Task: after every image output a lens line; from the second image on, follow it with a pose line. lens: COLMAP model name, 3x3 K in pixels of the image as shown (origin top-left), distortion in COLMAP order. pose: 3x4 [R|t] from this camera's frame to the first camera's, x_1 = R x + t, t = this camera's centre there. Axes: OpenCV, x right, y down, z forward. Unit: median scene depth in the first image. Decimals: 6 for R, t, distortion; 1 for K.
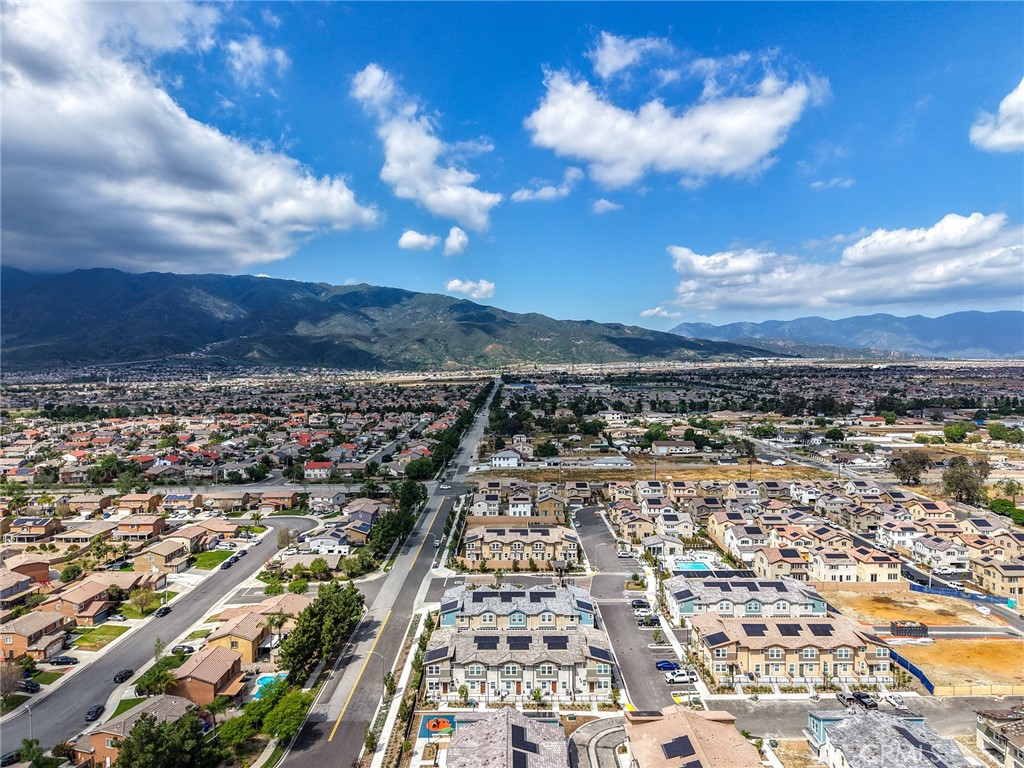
lens RADIAL K [[689.4, 0, 517.6], [0, 689.4, 380.8], [0, 0, 1]] dist [0.020899, -0.021984]
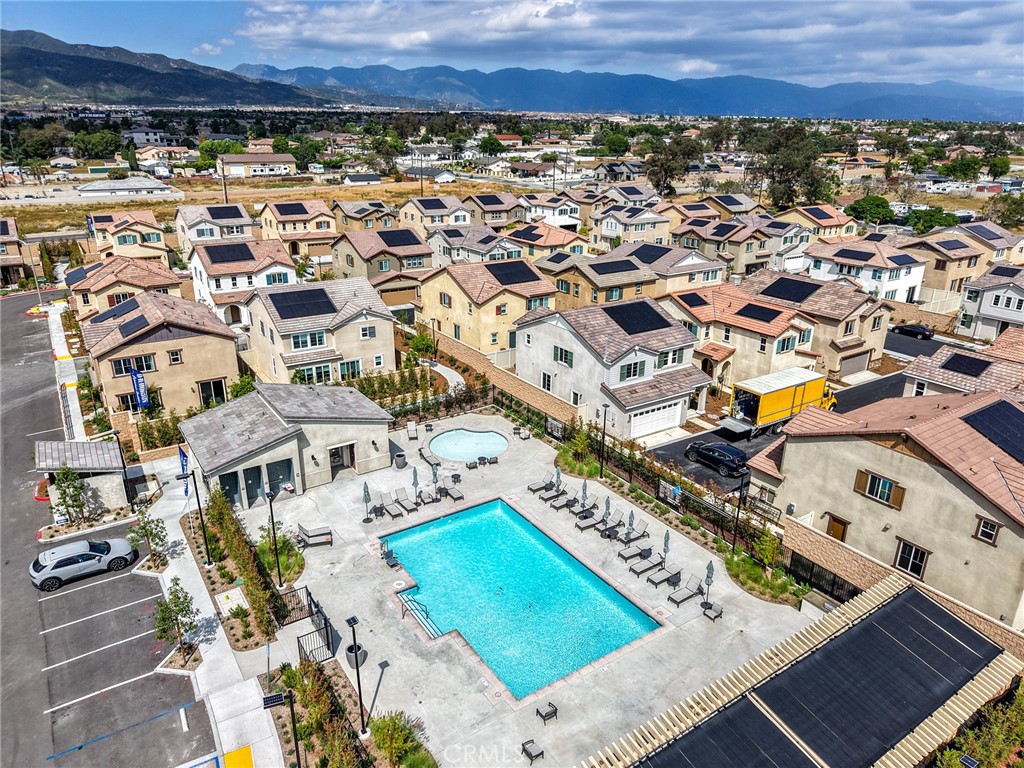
lens RADIAL K [[689.4, 0, 516.7], [0, 689.4, 392.2], [0, 0, 1]] dist [0.020899, -0.021984]
pose [[0.836818, -0.188319, 0.514074, 0.169793], [-0.001886, 0.937982, 0.346678, 0.158428], [-0.547478, -0.291076, 0.784565, 0.843793]]
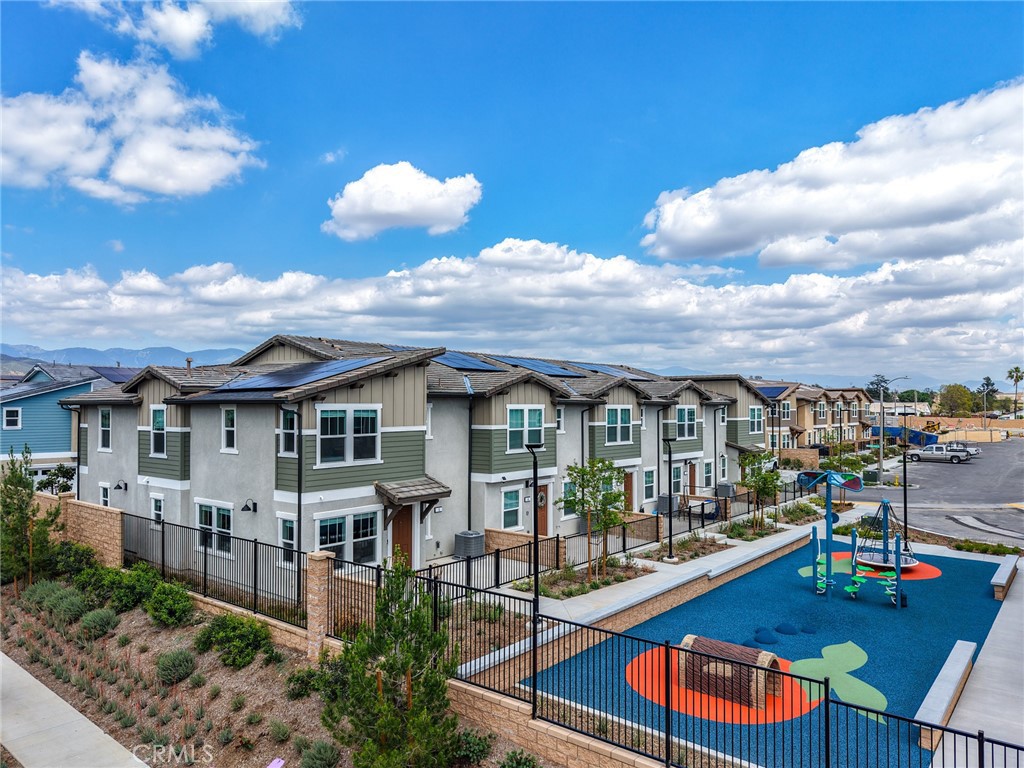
lens RADIAL K [[689.4, 0, 527.6], [0, 689.4, 399.3], [0, 0, 1]] dist [0.020899, -0.021984]
pose [[0.633767, 0.006192, 0.773499, -0.128511], [0.011626, 0.999779, -0.017530, 0.248093], [-0.773436, 0.020103, 0.633555, 0.523898]]
